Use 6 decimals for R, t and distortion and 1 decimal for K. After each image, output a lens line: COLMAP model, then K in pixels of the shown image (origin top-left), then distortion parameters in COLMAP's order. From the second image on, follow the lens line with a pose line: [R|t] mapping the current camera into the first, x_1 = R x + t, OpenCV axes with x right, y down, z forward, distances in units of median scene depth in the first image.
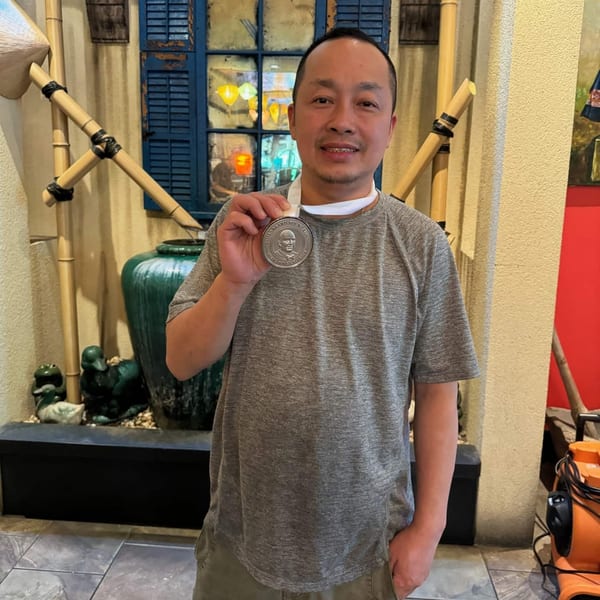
lens RADIAL K [[556.8, 0, 294.8], [0, 556.8, 266.0], [0, 0, 1]] dist [0.025449, -0.060840]
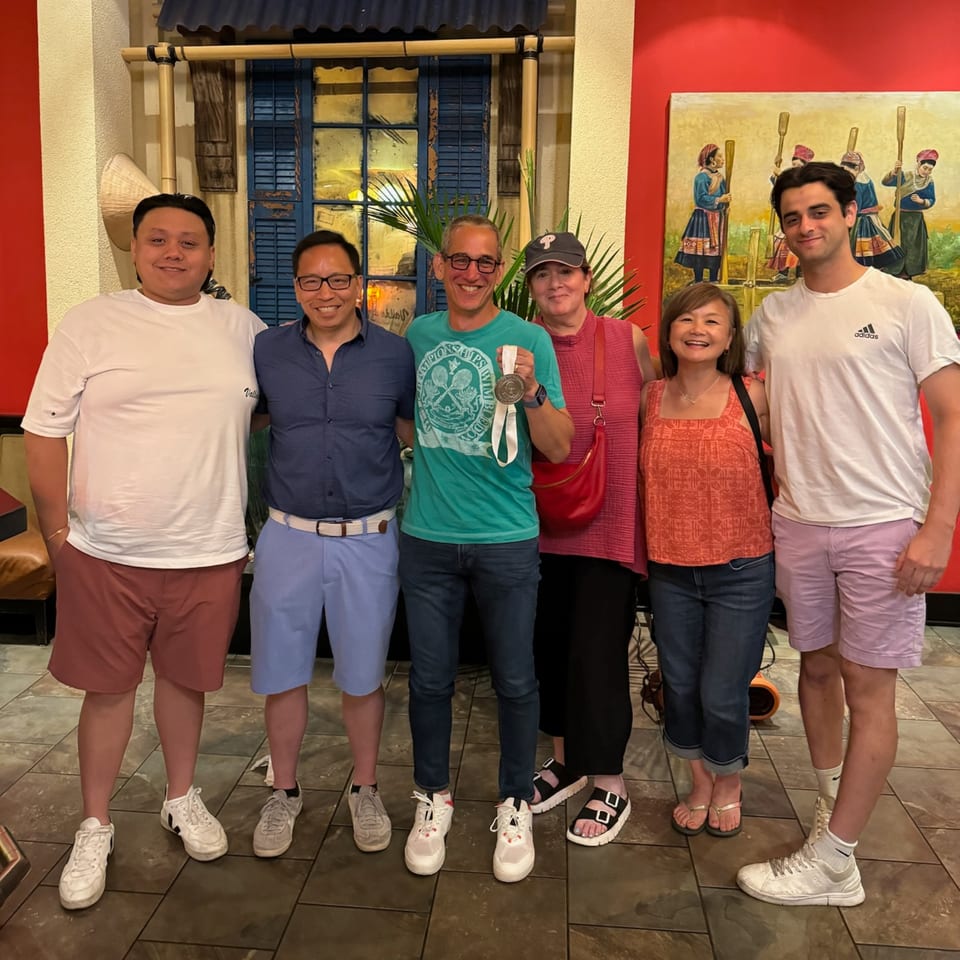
lens RADIAL K [[890.9, 0, 482.8], [0, 890.9, 405.2], [0, 0, 1]] dist [0.025449, -0.060840]
pose [[0.999976, -0.004147, 0.005480, 0.148246], [0.004419, 0.998705, -0.050680, 0.078359], [-0.005263, 0.050703, 0.998700, -0.641853]]
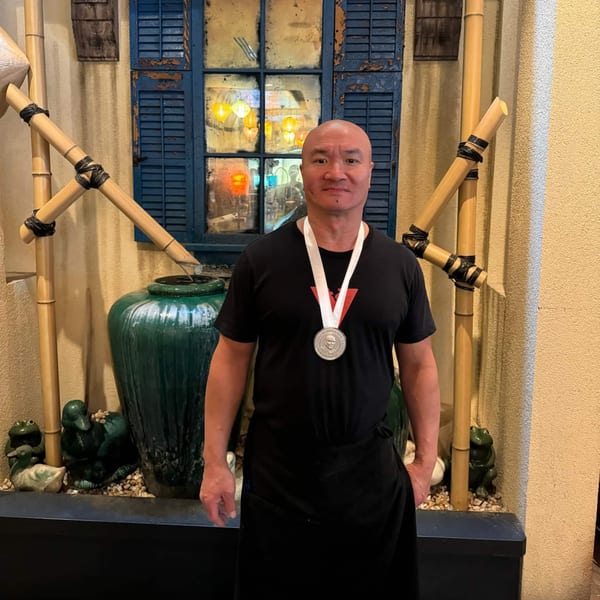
lens RADIAL K [[556.8, 0, 290.9], [0, 556.8, 248.3], [0, 0, 1]] dist [0.025449, -0.060840]
pose [[0.999928, -0.010489, 0.005834, -0.024231], [0.010795, 0.998418, -0.055176, -0.041358], [-0.005246, 0.055235, 0.998460, 0.104664]]
